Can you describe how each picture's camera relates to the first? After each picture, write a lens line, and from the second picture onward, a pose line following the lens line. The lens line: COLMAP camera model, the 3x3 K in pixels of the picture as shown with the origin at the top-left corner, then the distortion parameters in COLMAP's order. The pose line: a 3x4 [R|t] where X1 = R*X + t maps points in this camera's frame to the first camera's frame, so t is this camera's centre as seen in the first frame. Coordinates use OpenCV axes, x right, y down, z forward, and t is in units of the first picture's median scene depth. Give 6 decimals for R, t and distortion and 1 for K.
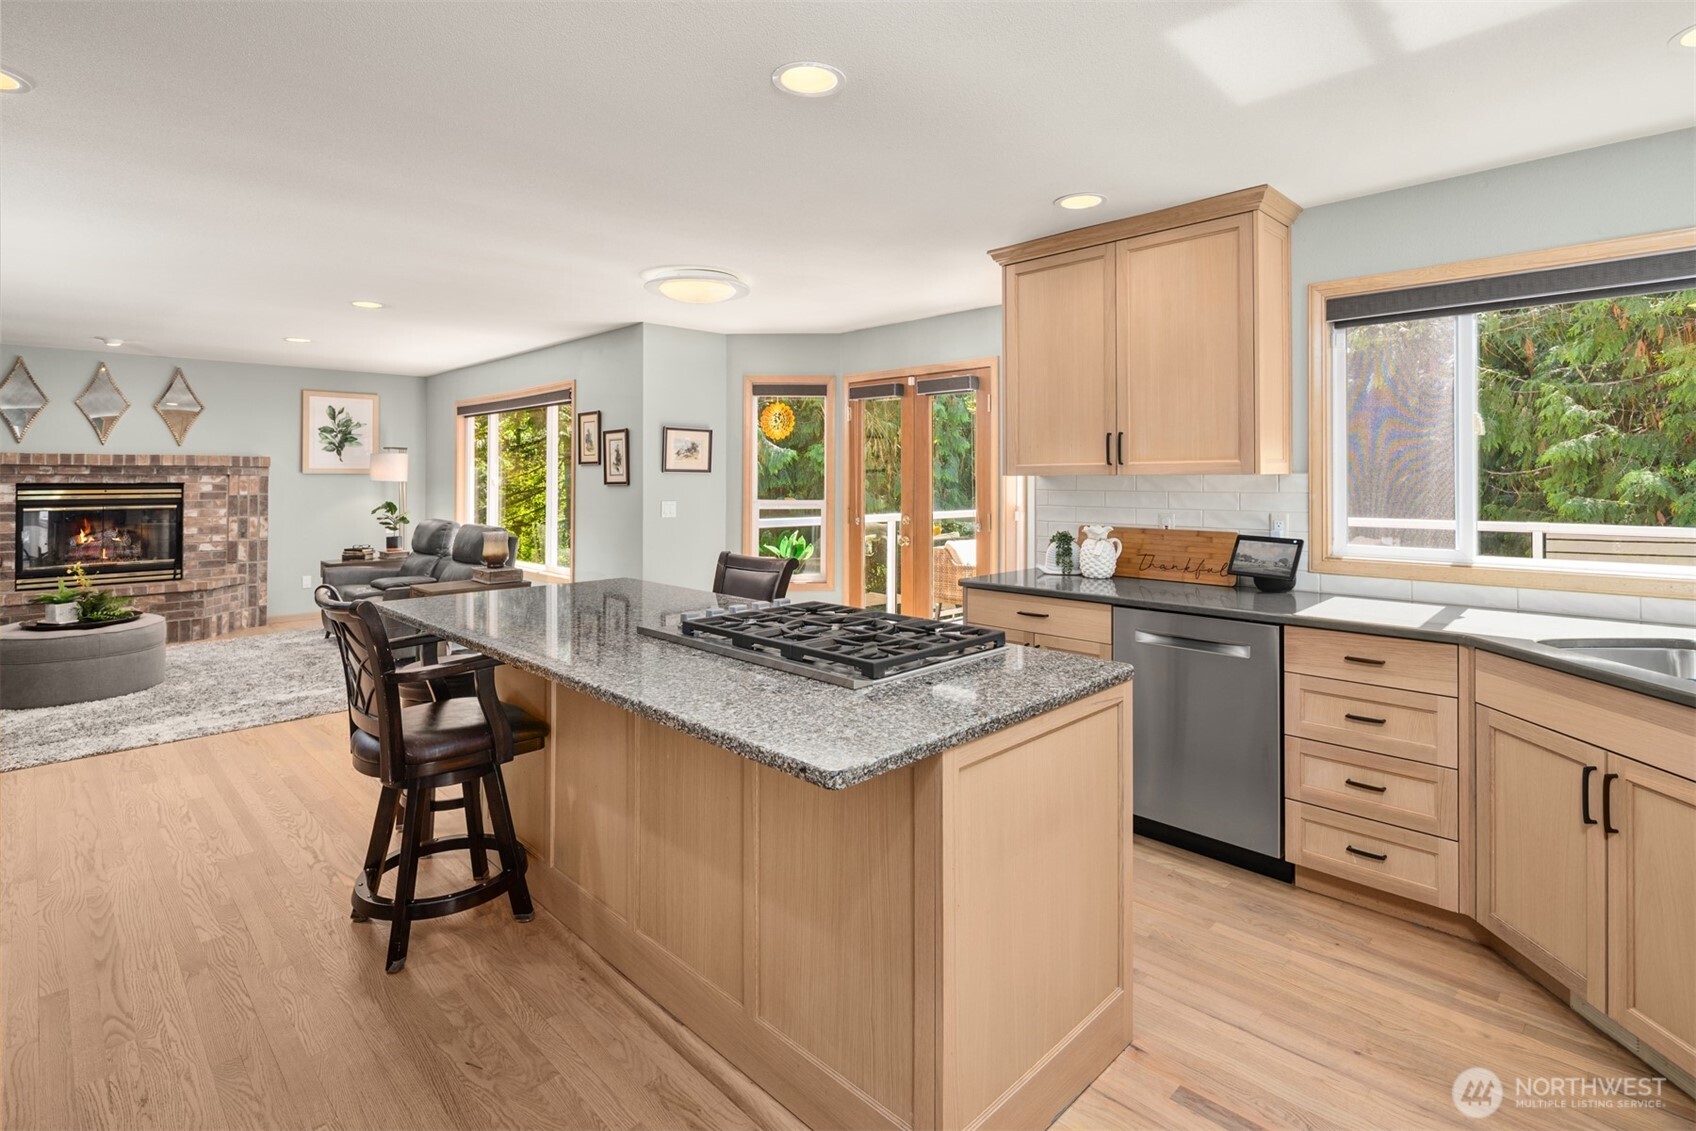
lens RADIAL K [[818.7, 0, 869.0], [0, 818.7, 467.9], [0, 0, 1]] dist [-0.001337, -0.001597]
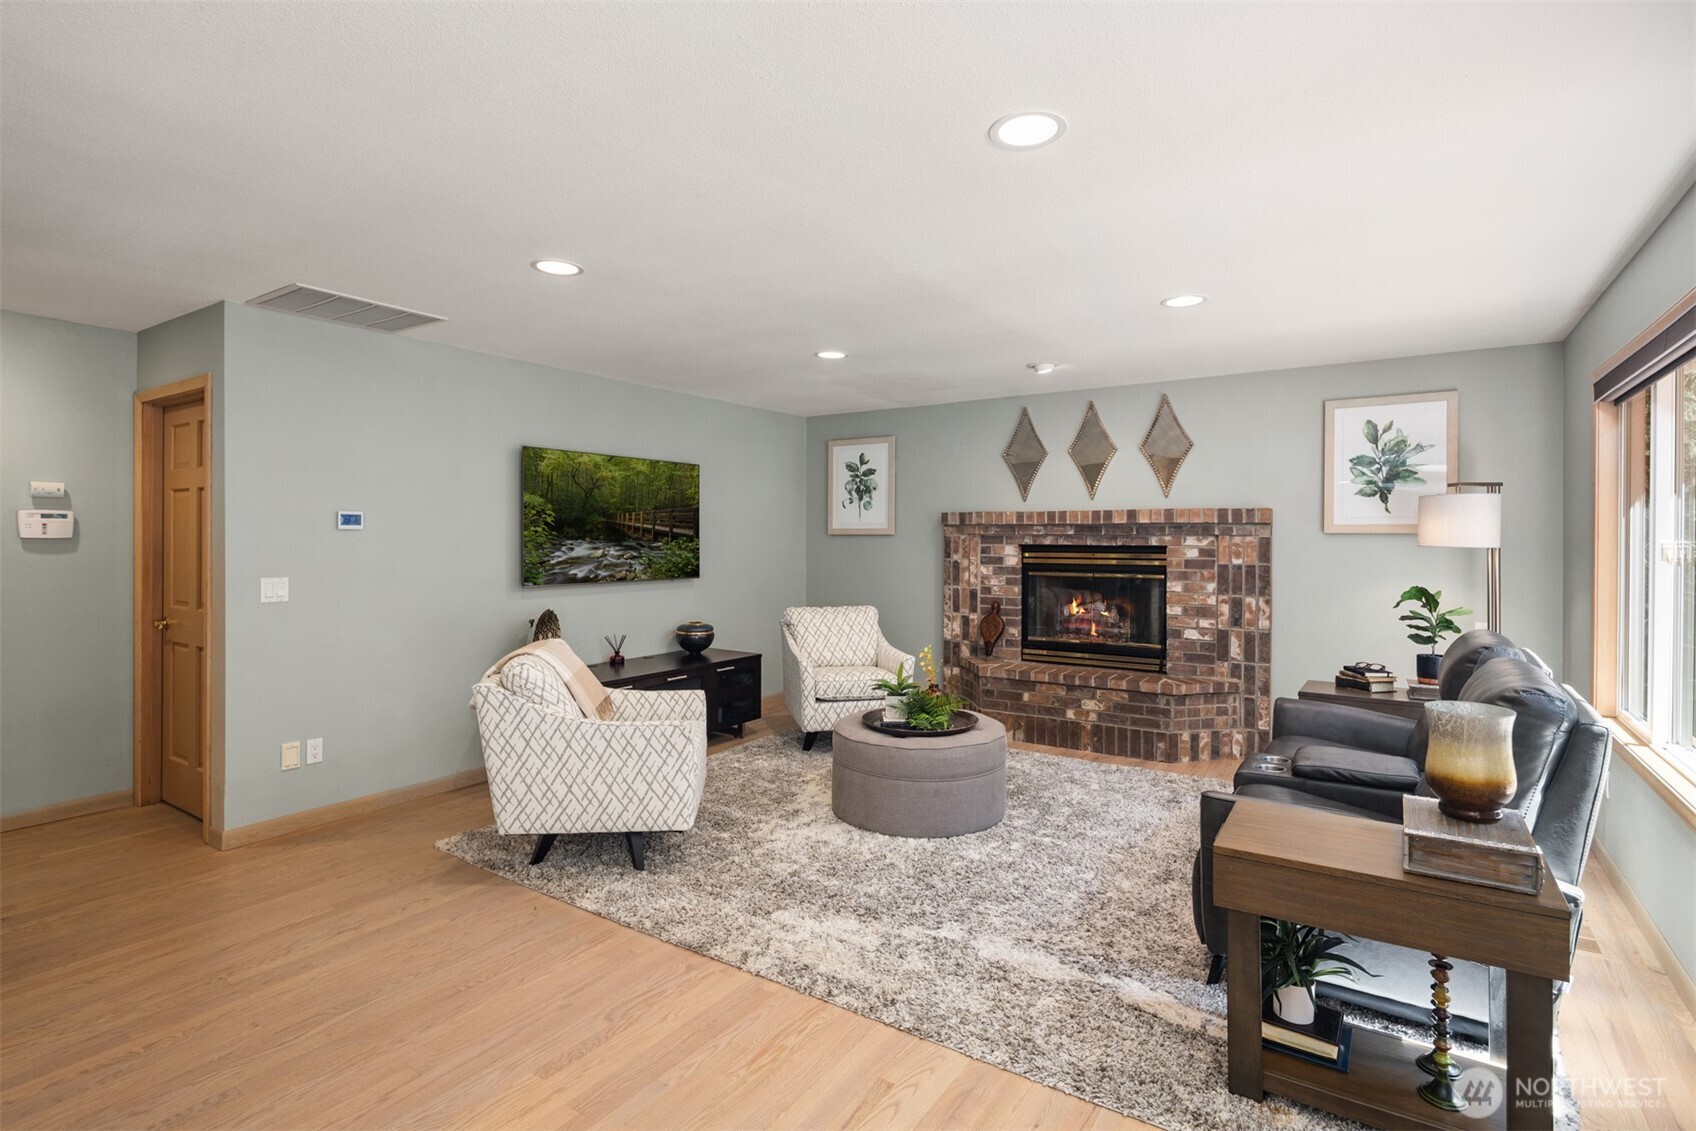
lens RADIAL K [[818.7, 0, 833.0], [0, 818.7, 541.4], [0, 0, 1]] dist [-0.001337, -0.001597]
pose [[0.179212, 0.003956, -0.983802, -0.151393], [0.005779, 0.999970, 0.005073, 0.008450], [0.983793, -0.006595, 0.179184, 0.559740]]
